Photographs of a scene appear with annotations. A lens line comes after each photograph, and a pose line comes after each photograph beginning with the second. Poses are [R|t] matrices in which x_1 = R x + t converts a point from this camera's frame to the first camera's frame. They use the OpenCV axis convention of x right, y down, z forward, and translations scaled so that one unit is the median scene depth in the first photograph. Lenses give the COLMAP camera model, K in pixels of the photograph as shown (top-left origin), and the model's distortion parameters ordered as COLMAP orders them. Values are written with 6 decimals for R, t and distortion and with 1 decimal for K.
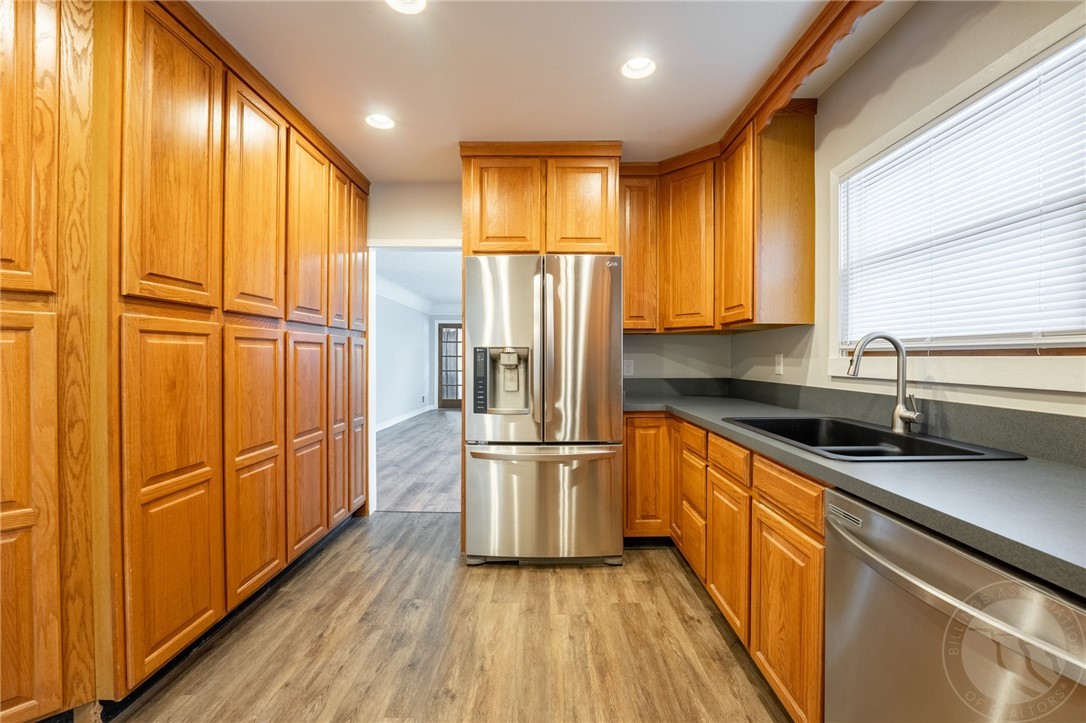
lens RADIAL K [[450.1, 0, 542.5], [0, 450.1, 361.3], [0, 0, 1]] dist [-0.029192, 0.003629]
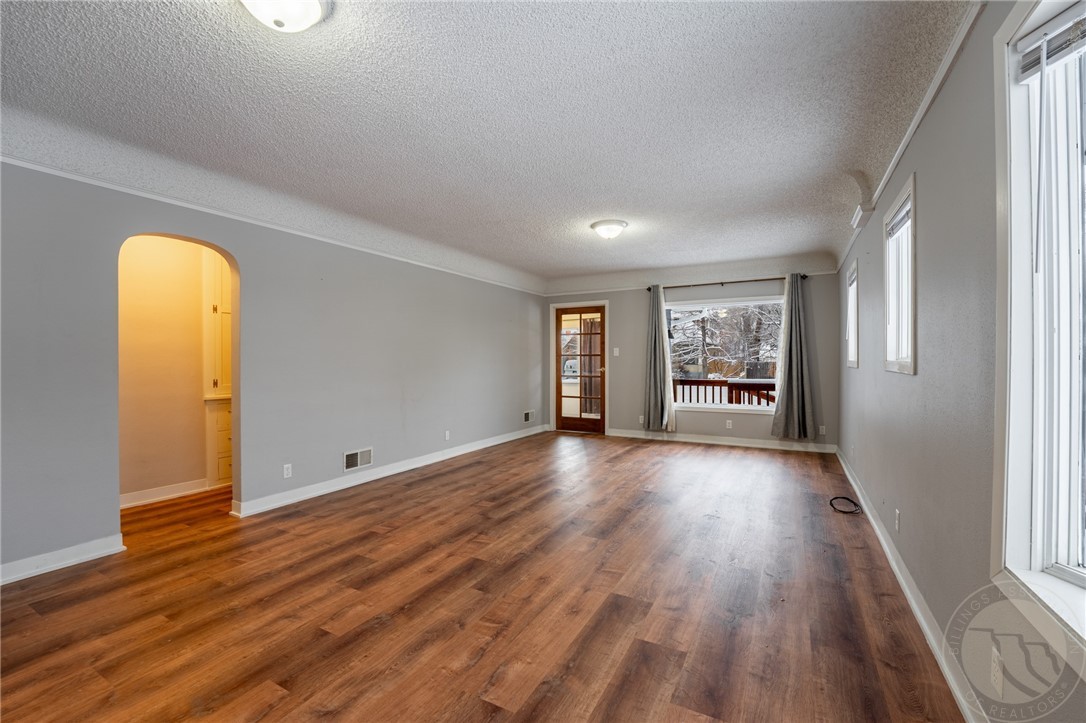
lens RADIAL K [[450.7, 0, 547.9], [0, 450.7, 360.8], [0, 0, 1]] dist [-0.024860, 0.000072]
pose [[0.890523, -0.006082, -0.454898, 0.352712], [0.005165, 0.999981, -0.003257, -0.001313], [0.454909, 0.000551, 0.890538, 1.686042]]
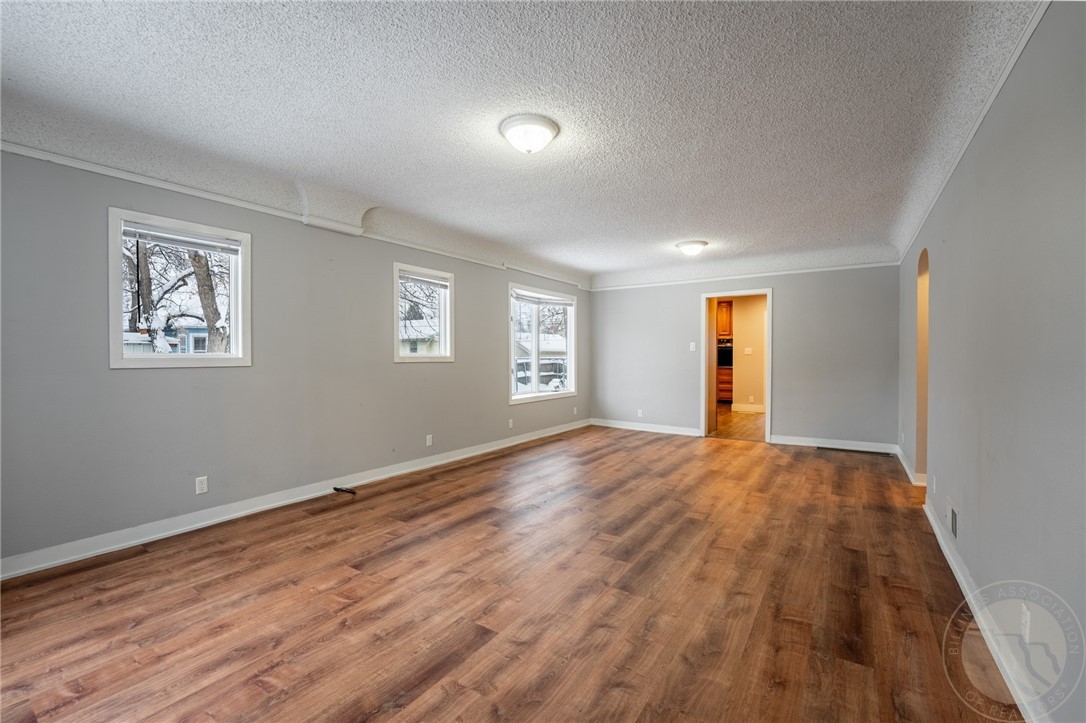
lens RADIAL K [[454.8, 0, 543.0], [0, 454.8, 361.5], [0, 0, 1]] dist [-0.026046, 0.000092]
pose [[-0.834968, -0.010193, 0.550205, -0.915415], [-0.000933, 0.999853, 0.017107, -0.011134], [-0.550298, 0.013770, -0.834855, 4.379970]]
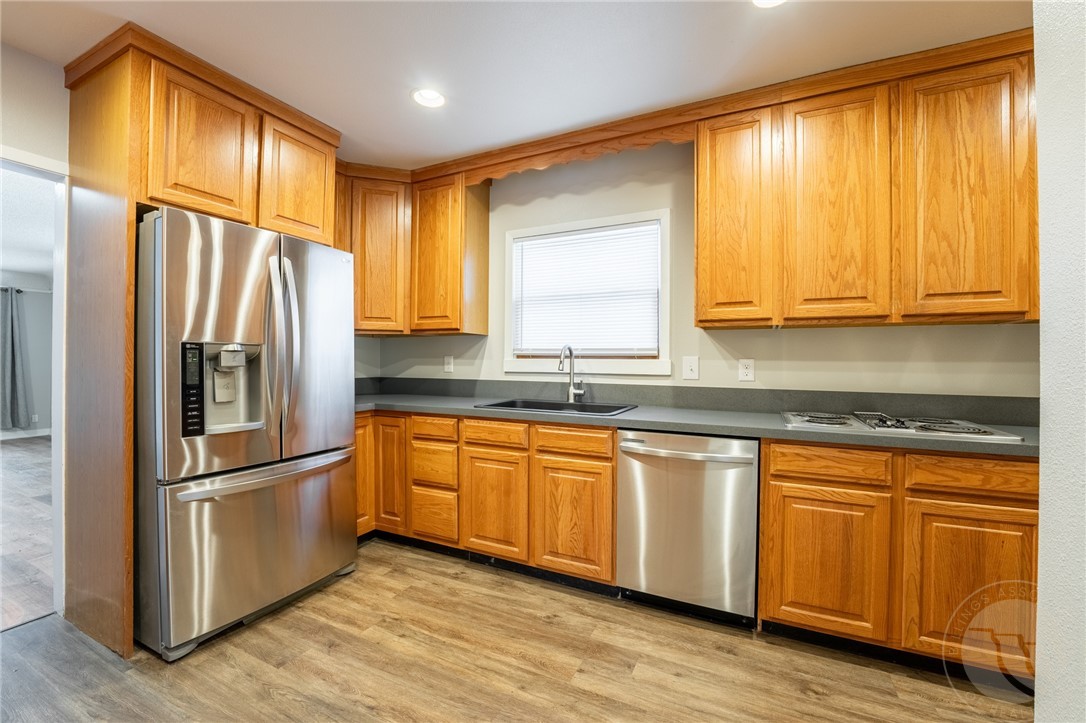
lens RADIAL K [[450.1, 0, 542.5], [0, 450.1, 361.3], [0, 0, 1]] dist [-0.029192, 0.003629]
pose [[0.434083, 0.000715, 0.900872, -0.565845], [0.000729, 0.999999, -0.001145, -0.000028], [-0.900872, 0.001154, 0.434082, 0.222812]]
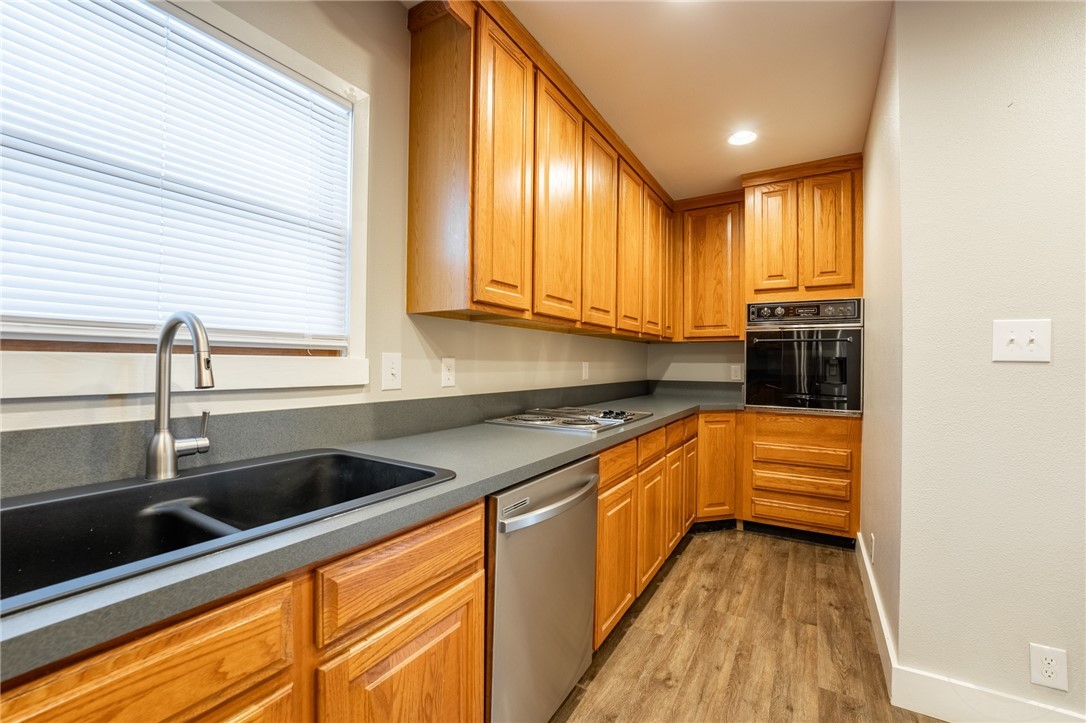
lens RADIAL K [[450.1, 0, 542.5], [0, 450.1, 361.3], [0, 0, 1]] dist [-0.029192, 0.003629]
pose [[-0.864304, -0.008735, 0.502894, 0.037184], [-0.007667, 0.999962, 0.004192, -0.004445], [-0.502912, -0.000232, -0.864338, 0.847734]]
